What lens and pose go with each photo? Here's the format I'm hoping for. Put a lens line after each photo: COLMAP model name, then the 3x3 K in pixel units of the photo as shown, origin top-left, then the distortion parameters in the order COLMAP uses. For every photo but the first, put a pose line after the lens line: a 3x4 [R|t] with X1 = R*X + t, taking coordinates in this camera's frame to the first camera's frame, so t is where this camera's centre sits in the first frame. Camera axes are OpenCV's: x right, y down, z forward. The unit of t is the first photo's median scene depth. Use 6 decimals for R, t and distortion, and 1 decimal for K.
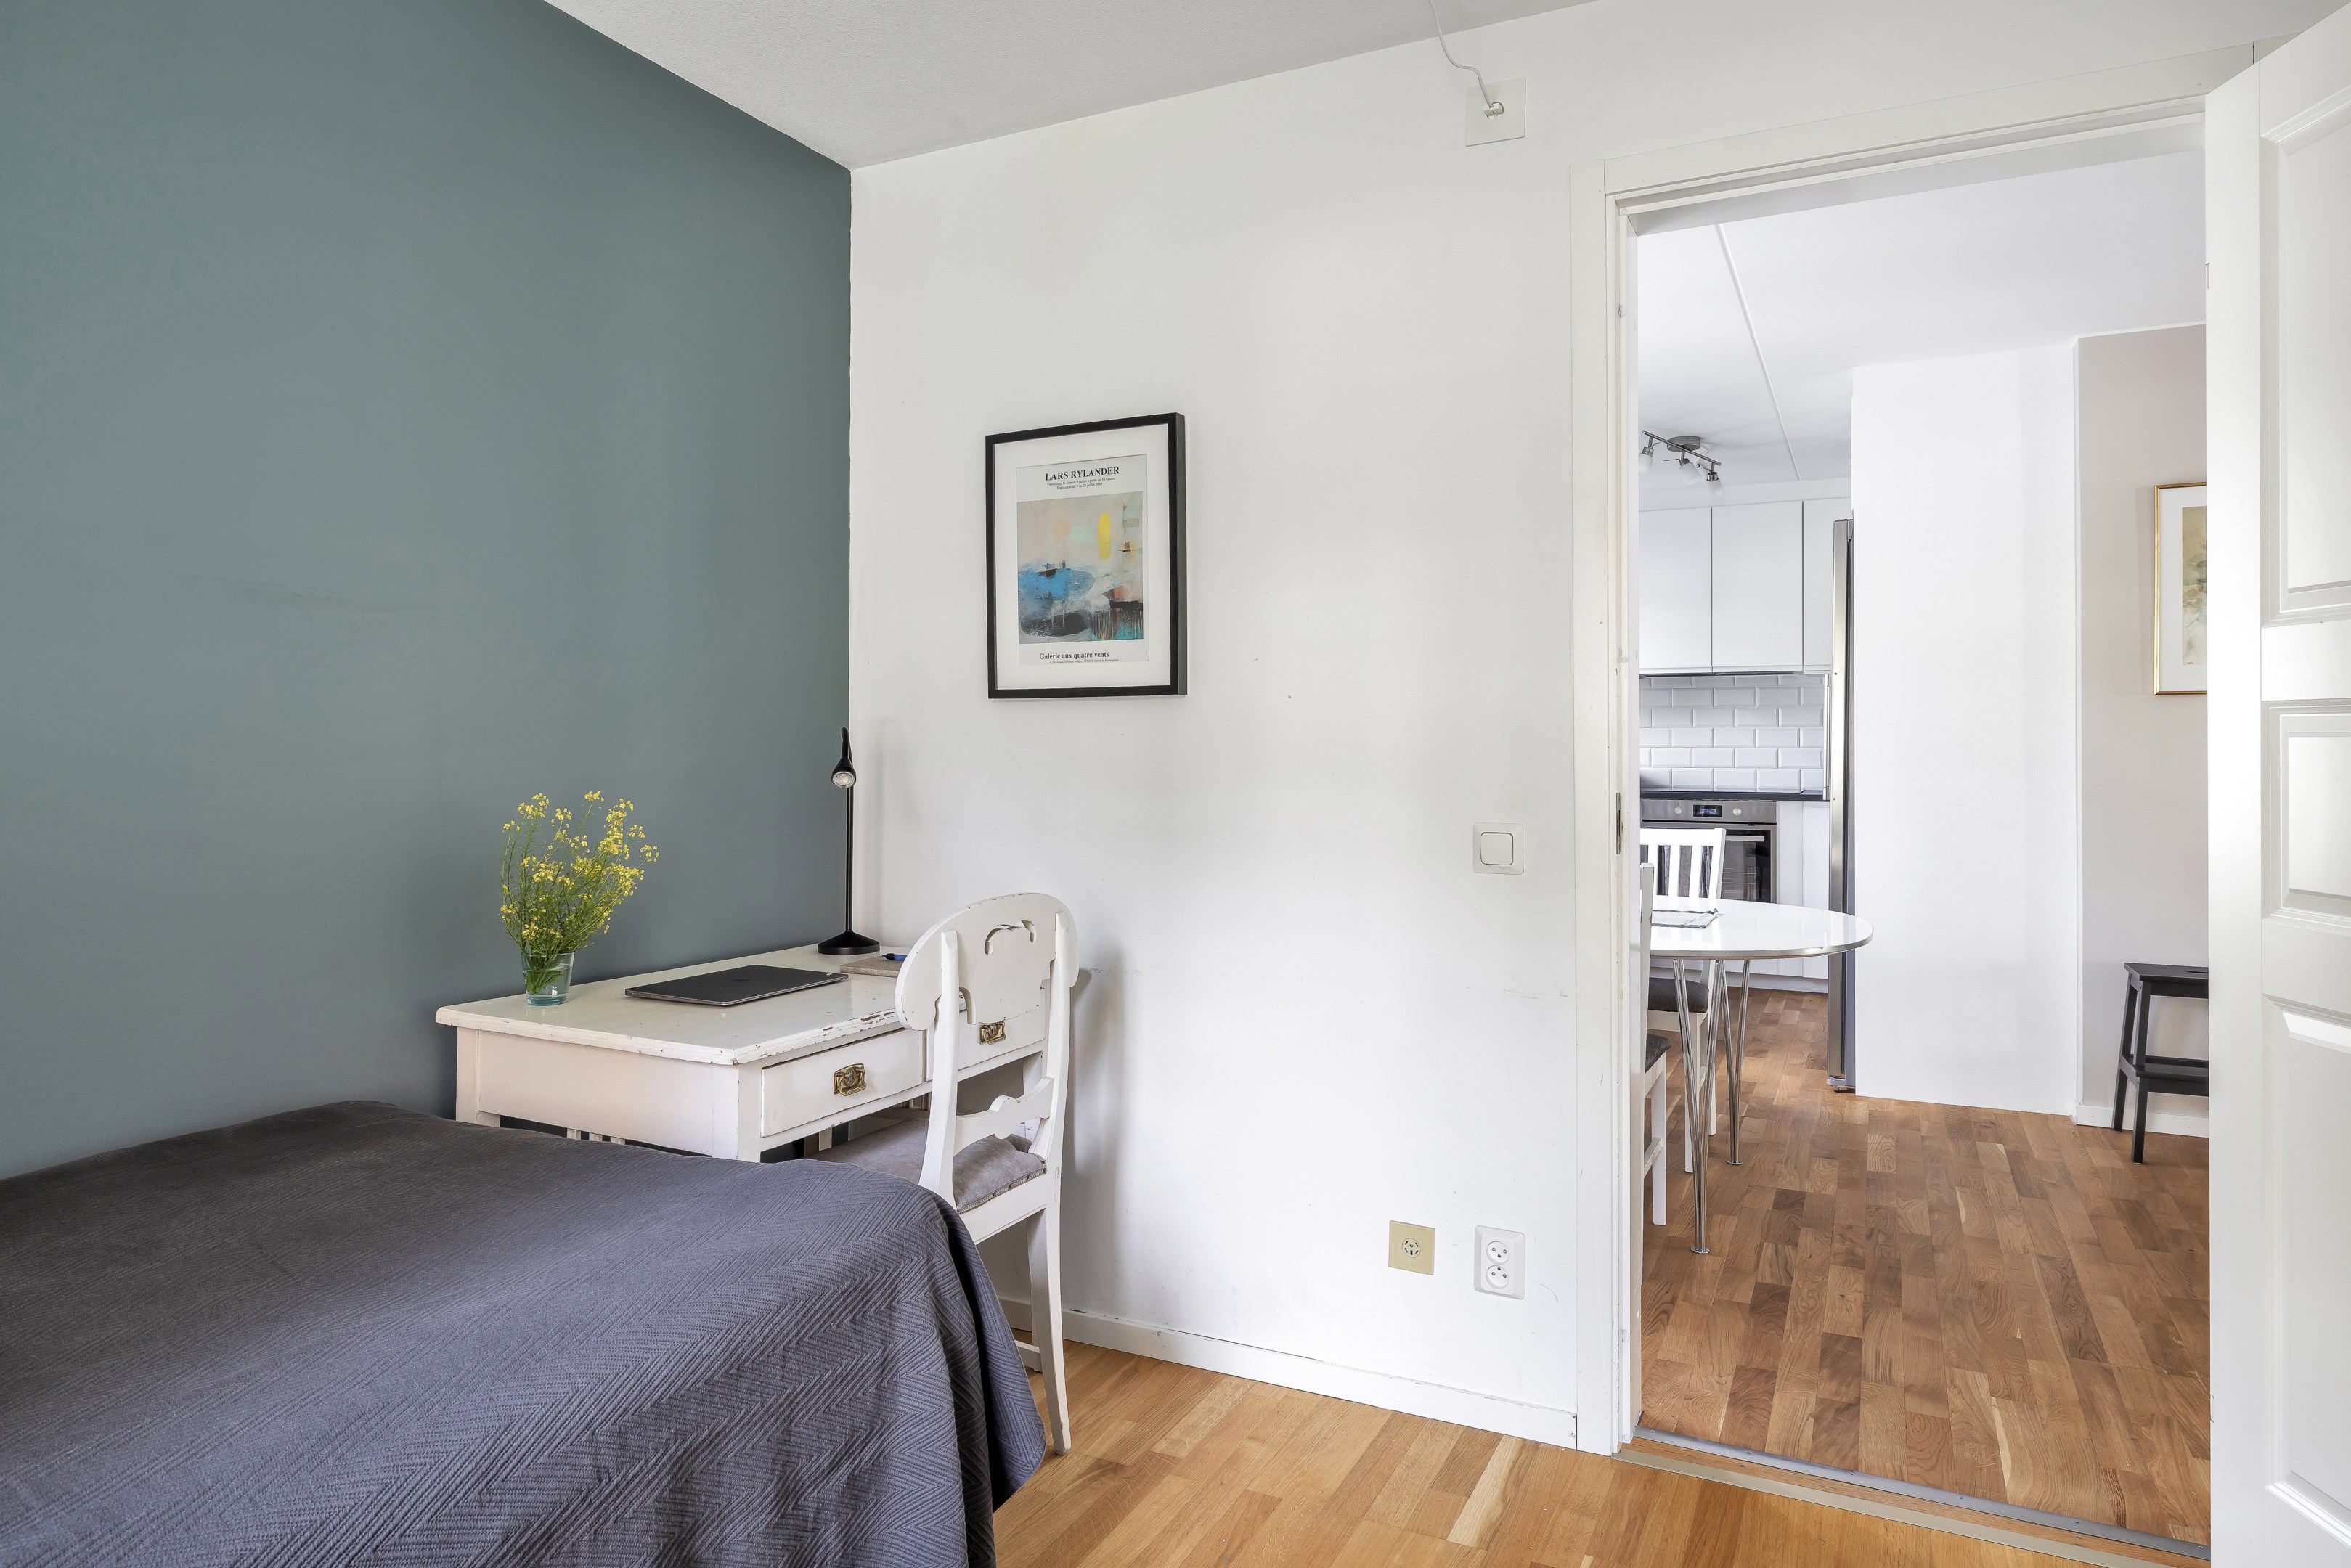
lens RADIAL K [[1426.0, 0, 1169.3], [0, 1426.0, 726.7], [0, 0, 1]] dist [0.004719, -0.000948]
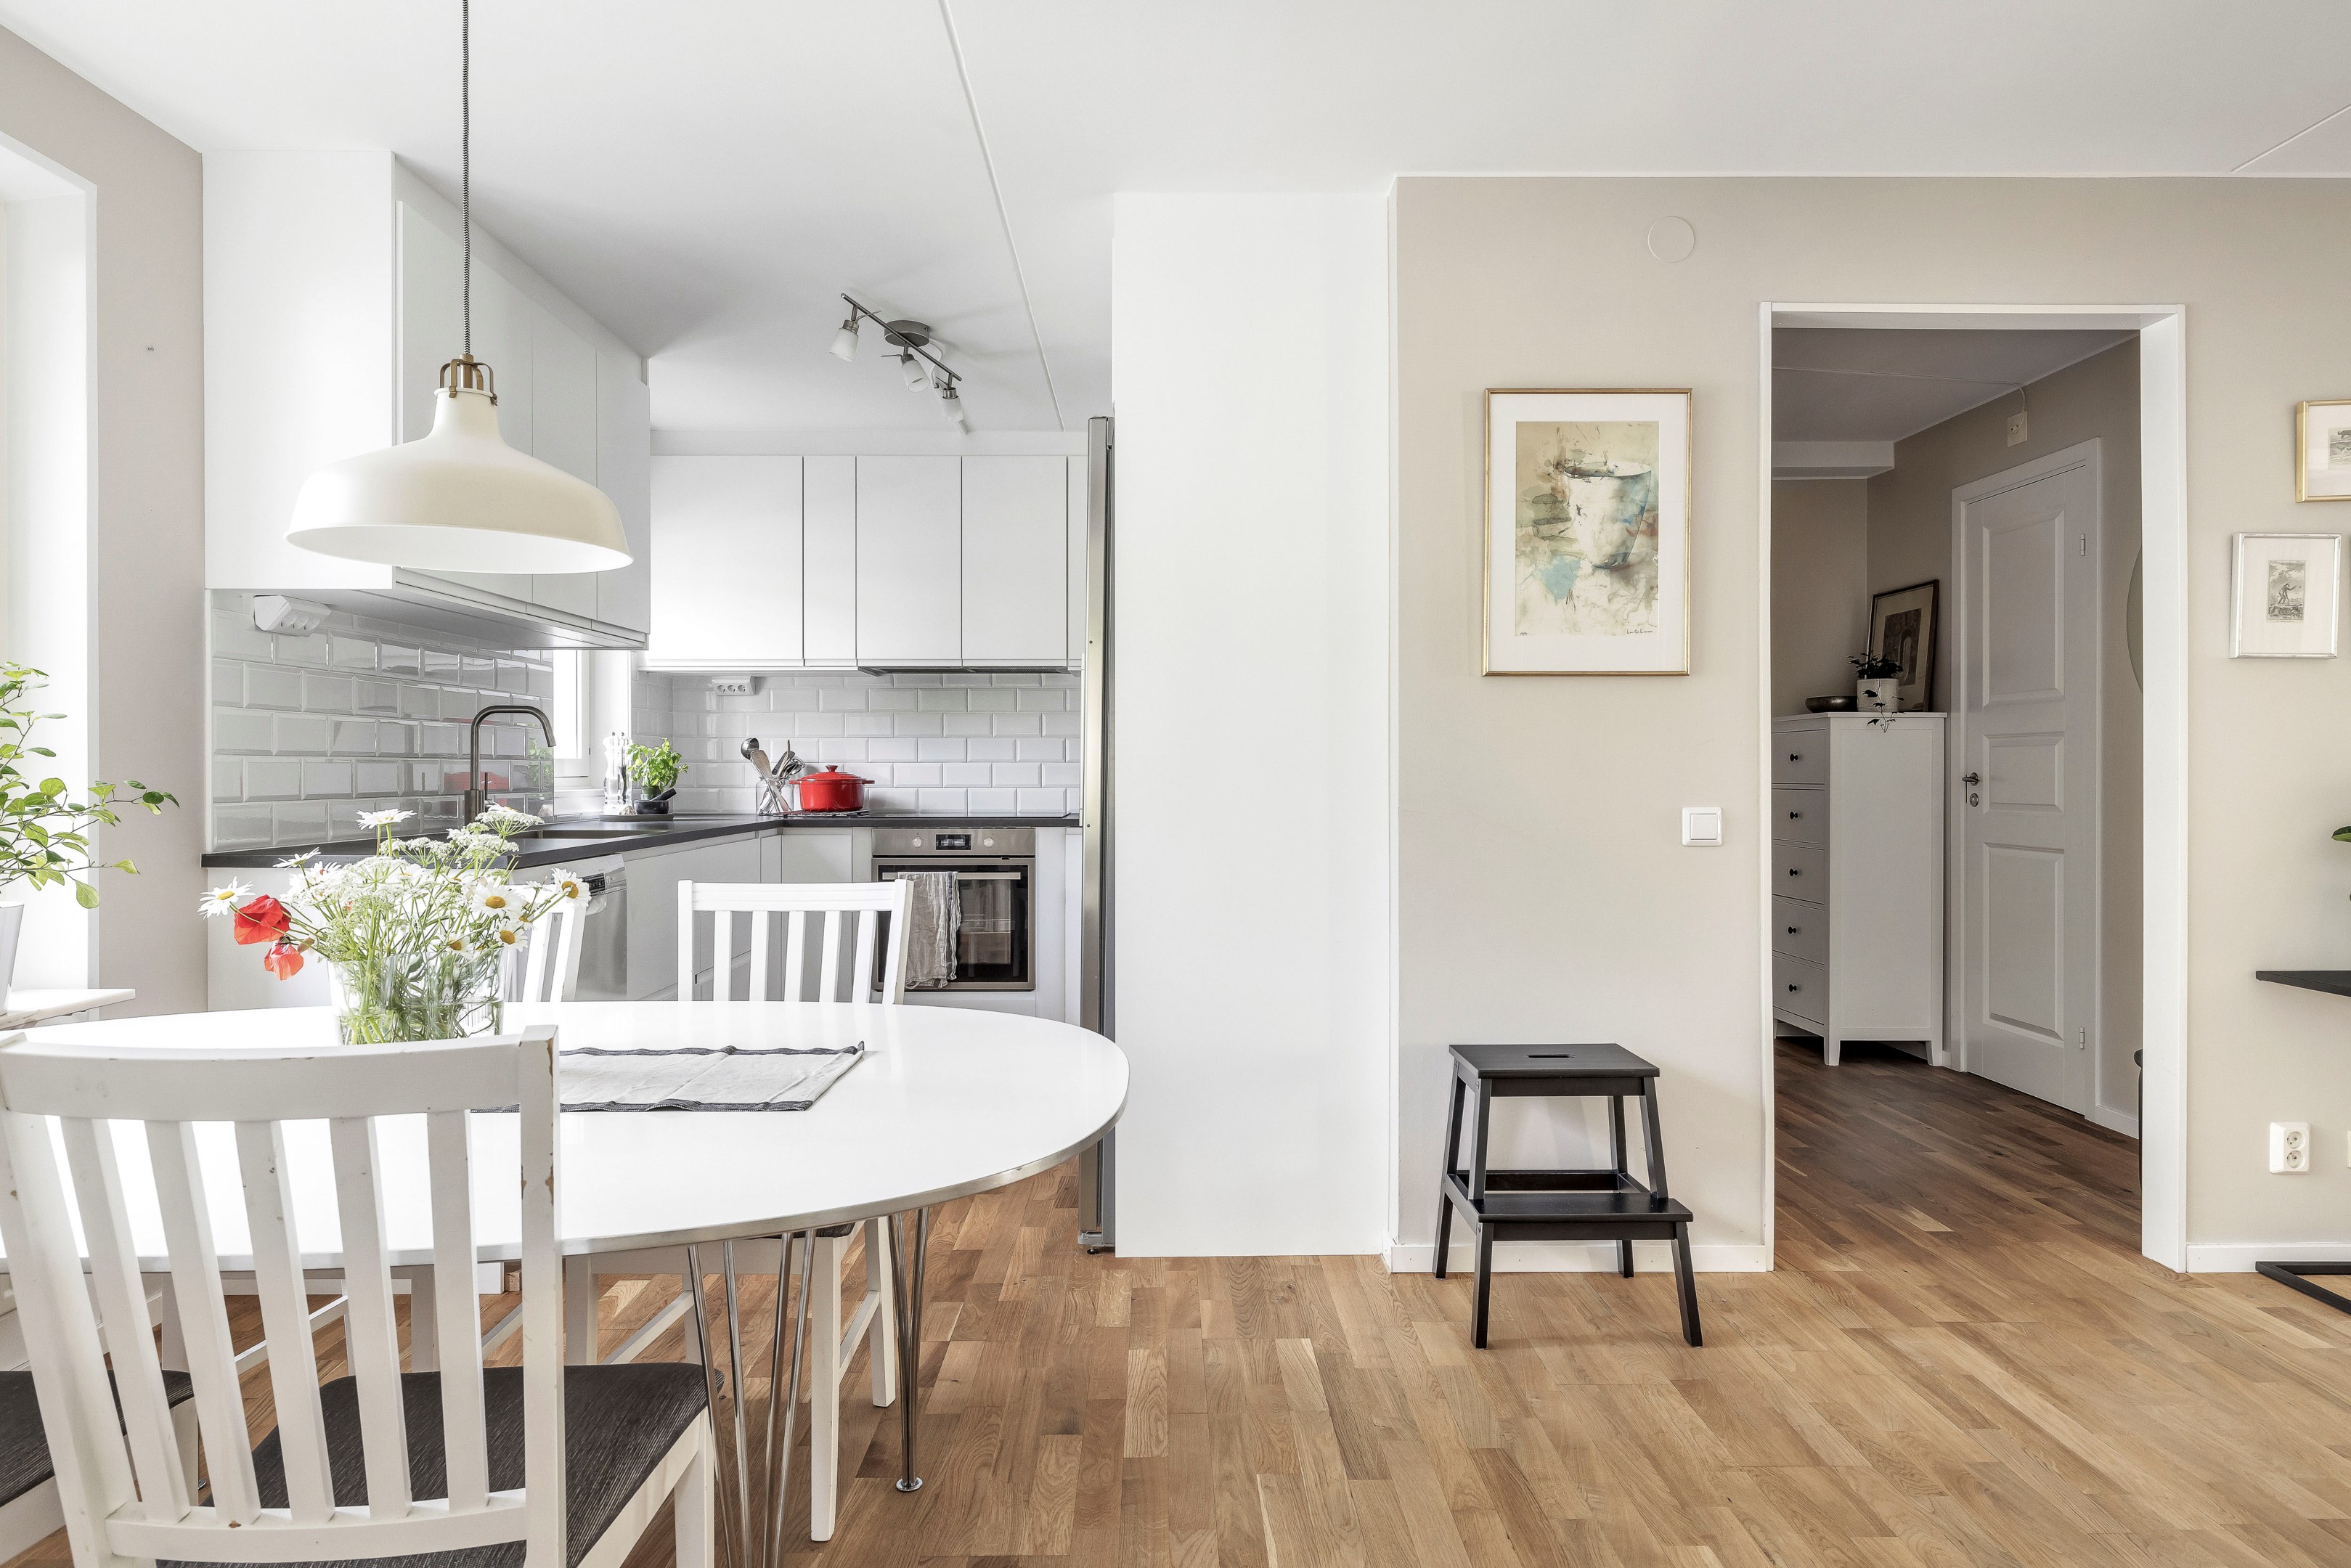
lens RADIAL K [[1410.4, 0, 1173.4], [0, 1410.4, 777.4], [0, 0, 1]] dist [-0.001857, 0.000005]
pose [[0.889378, -0.004313, 0.457152, 0.195166], [-0.002801, 0.999885, 0.014883, 0.017747], [-0.457164, -0.014517, 0.889264, 0.384876]]
